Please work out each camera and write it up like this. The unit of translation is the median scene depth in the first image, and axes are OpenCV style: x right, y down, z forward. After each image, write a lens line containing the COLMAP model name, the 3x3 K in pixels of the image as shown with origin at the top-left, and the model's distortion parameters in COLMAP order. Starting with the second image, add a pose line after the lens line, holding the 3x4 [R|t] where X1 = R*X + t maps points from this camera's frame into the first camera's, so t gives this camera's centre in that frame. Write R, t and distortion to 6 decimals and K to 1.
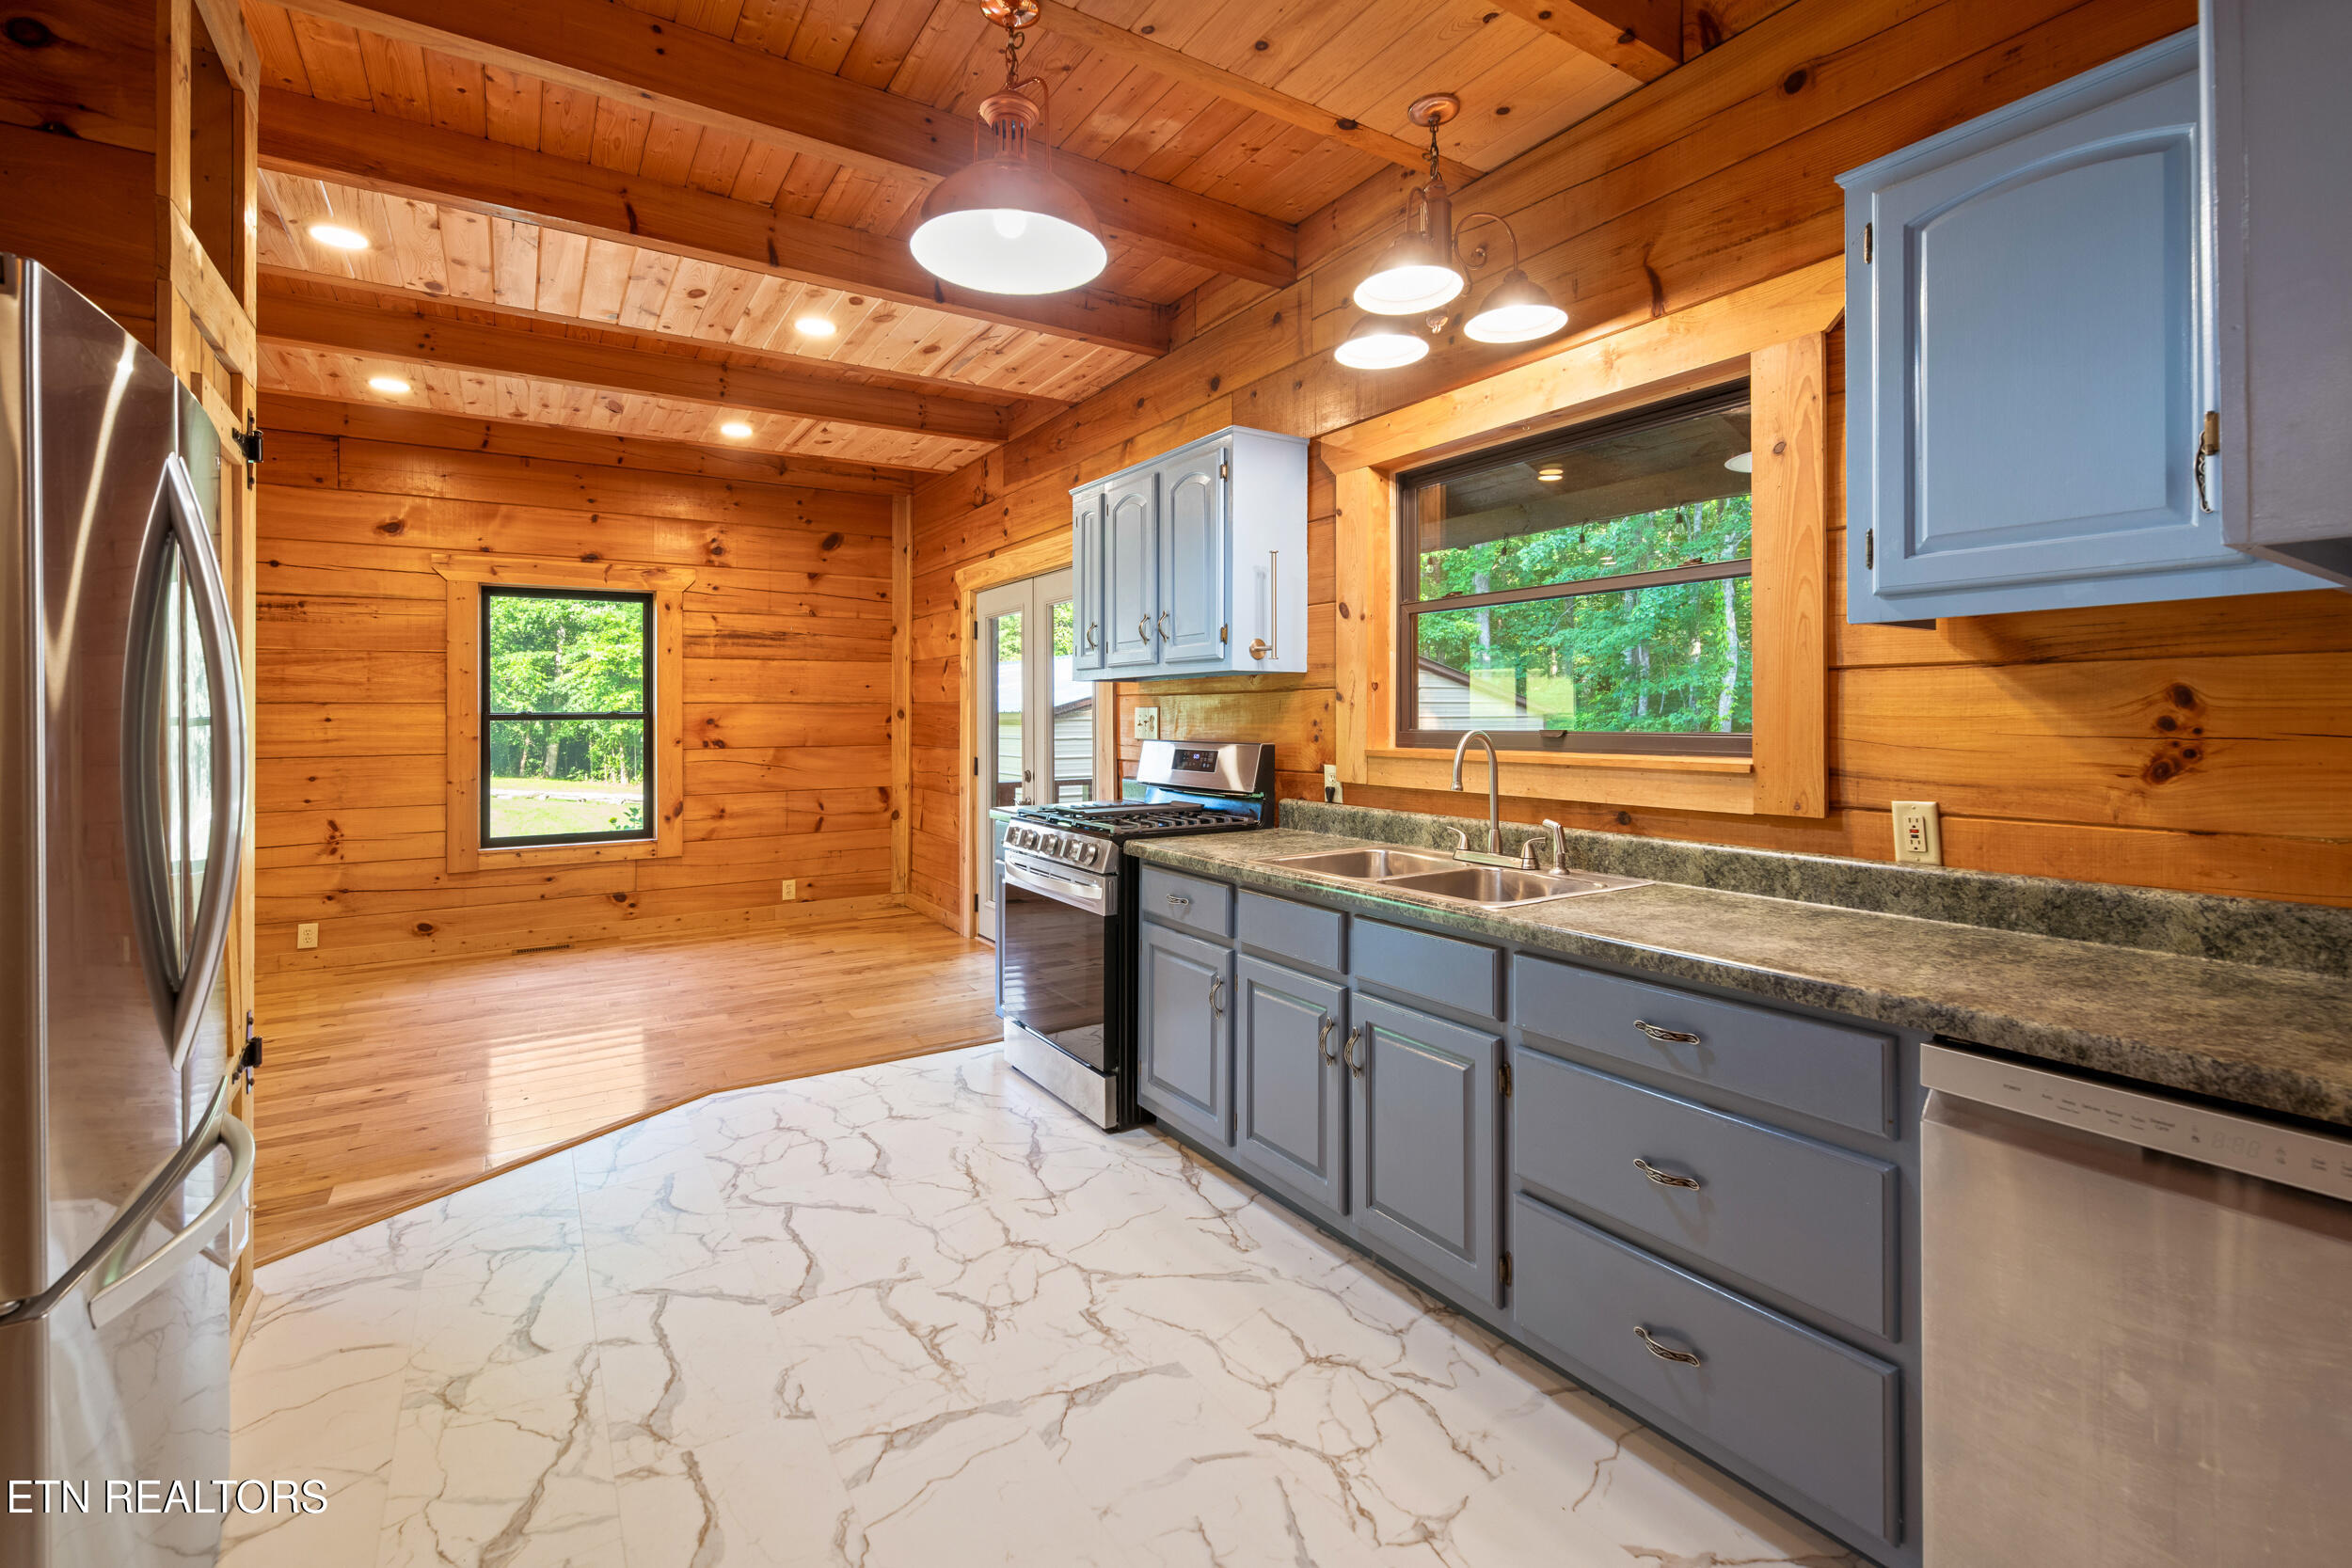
lens RADIAL K [[1022.6, 0, 1180.2], [0, 1022.6, 725.8], [0, 0, 1]] dist [-0.013025, -0.000309]
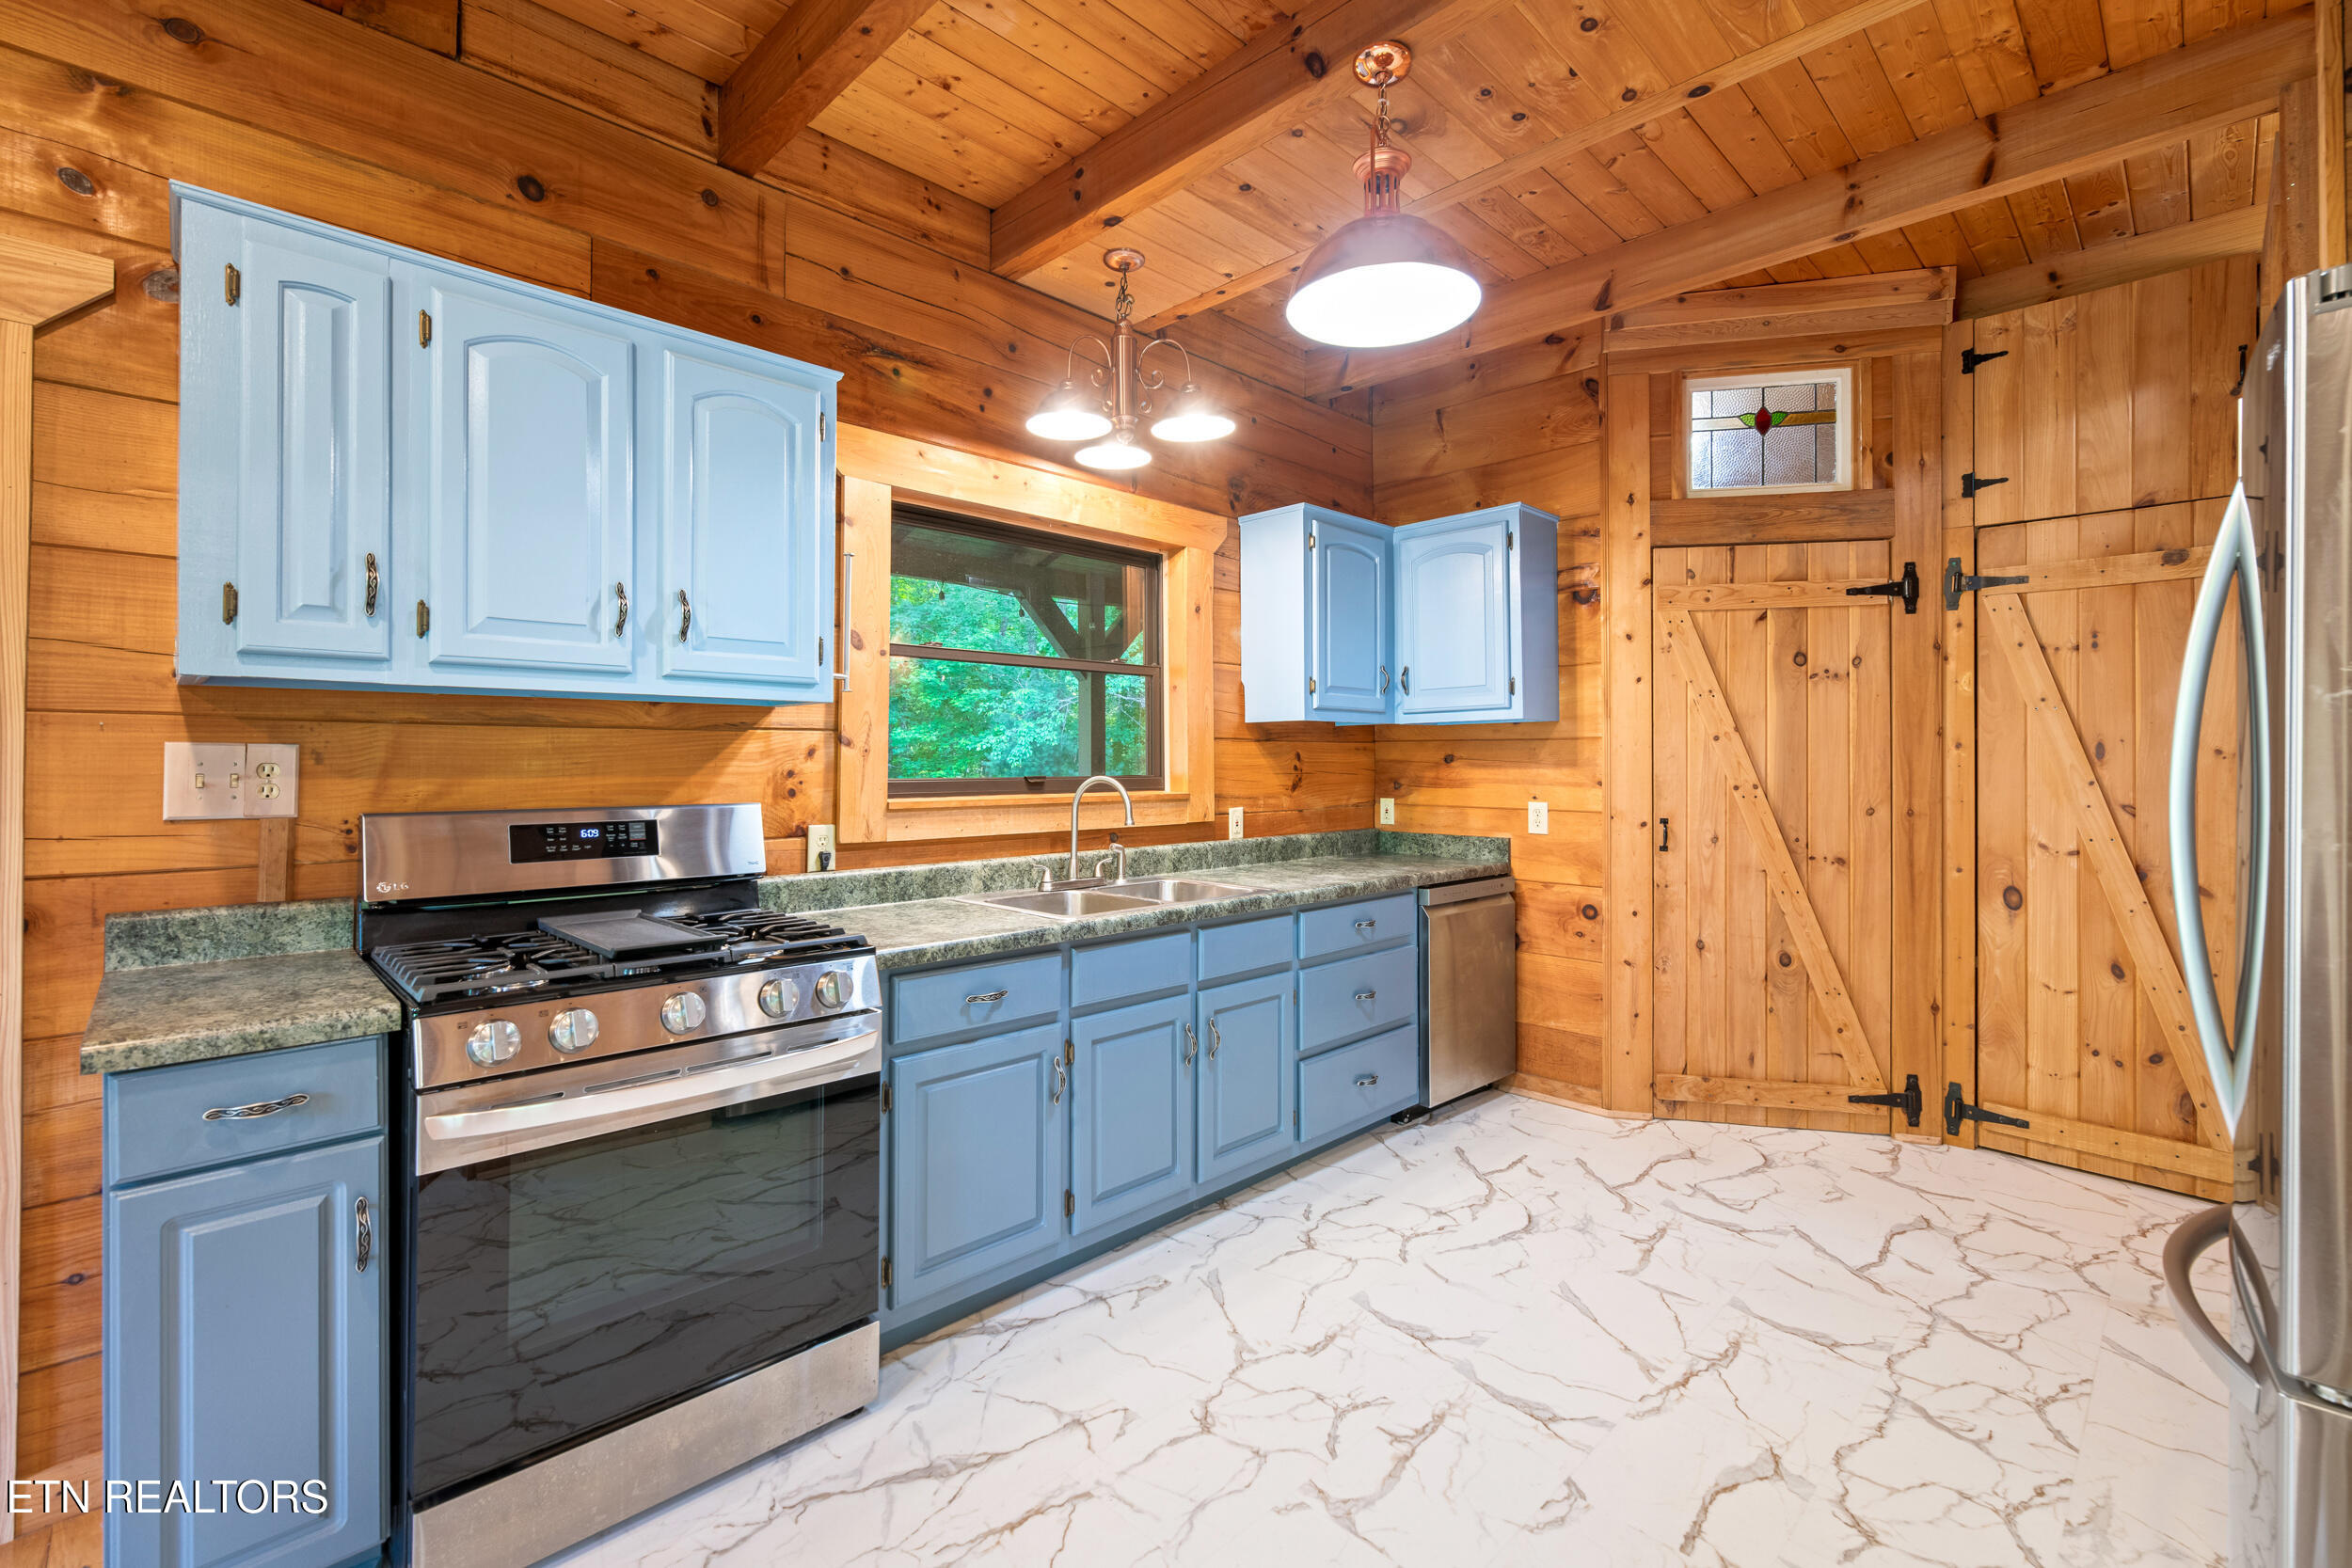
lens RADIAL K [[1035.8, 0, 1179.3], [0, 1035.8, 751.0], [0, 0, 1]] dist [0.017631, 0.000334]
pose [[-0.206125, -0.003526, 0.978519, -1.028438], [-0.004306, 0.999987, 0.002697, -0.034195], [-0.978516, -0.003658, -0.206137, 1.264798]]
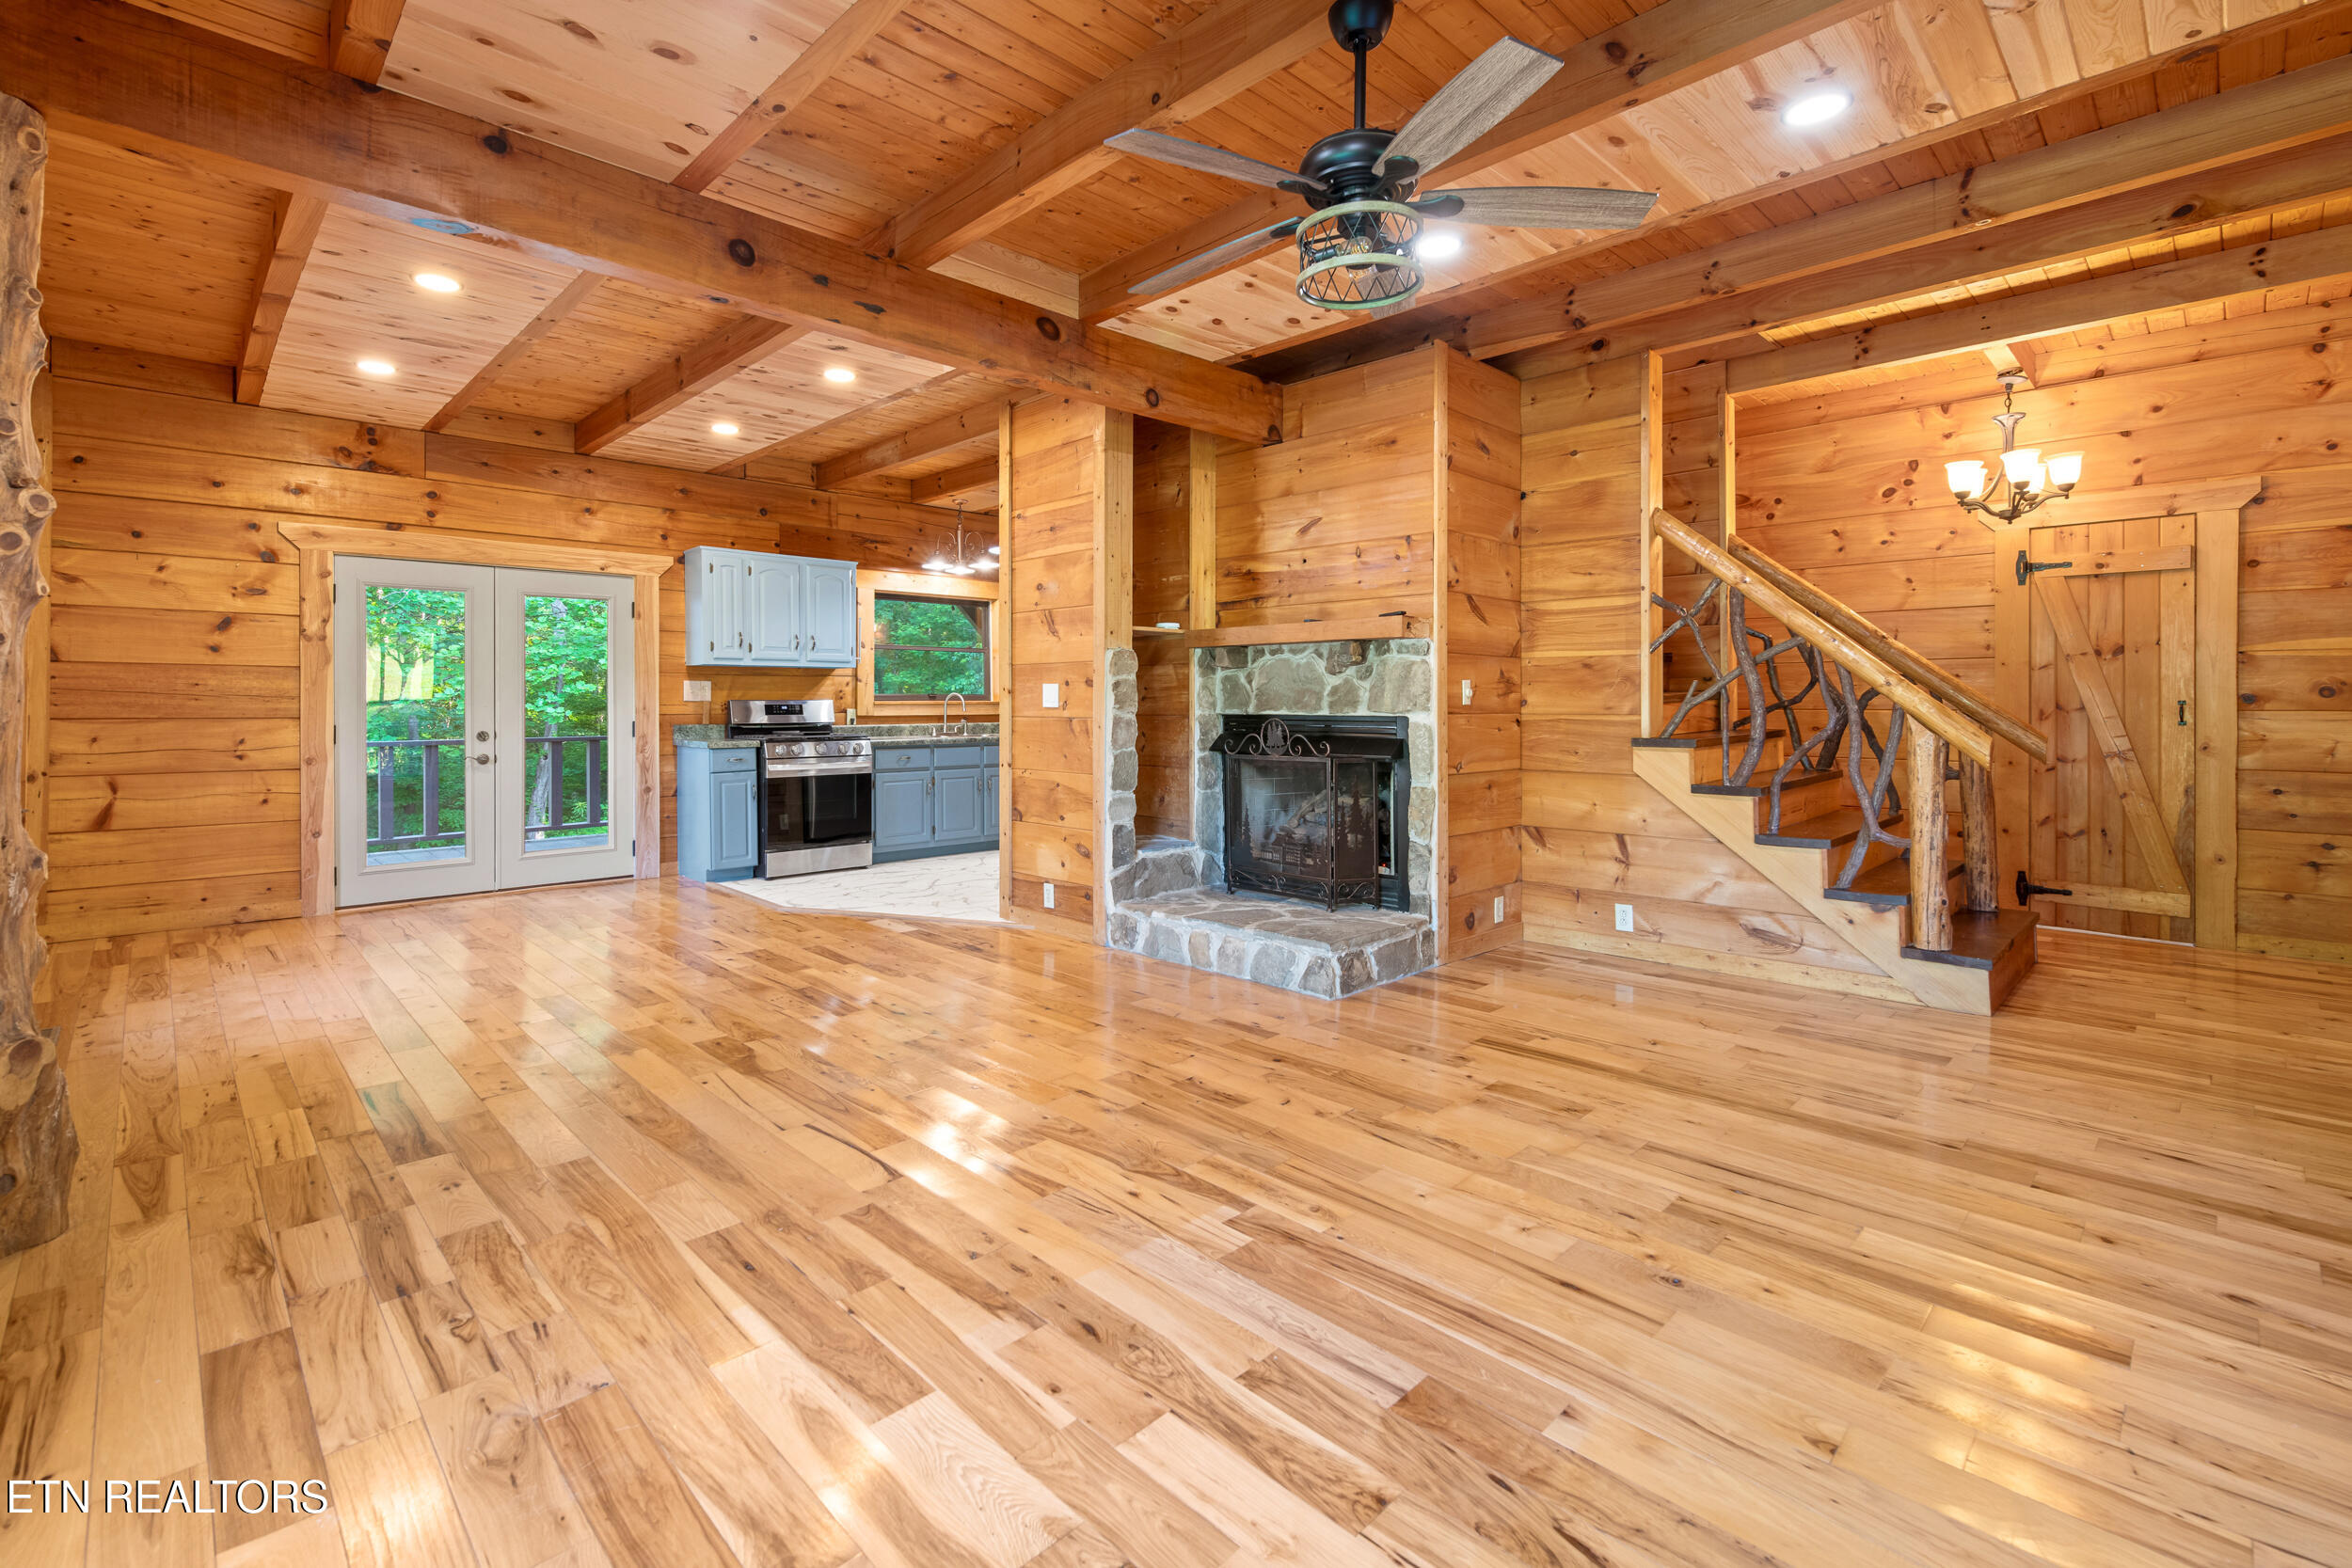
lens RADIAL K [[1049.9, 0, 1170.1], [0, 1049.9, 702.3], [0, 0, 1]] dist [0.002390, 0.000132]
pose [[-0.199995, -0.009427, 0.979752, -3.359057], [0.001938, 0.999948, 0.010017, -0.000547], [-0.979795, 0.003902, -0.199966, 1.083142]]
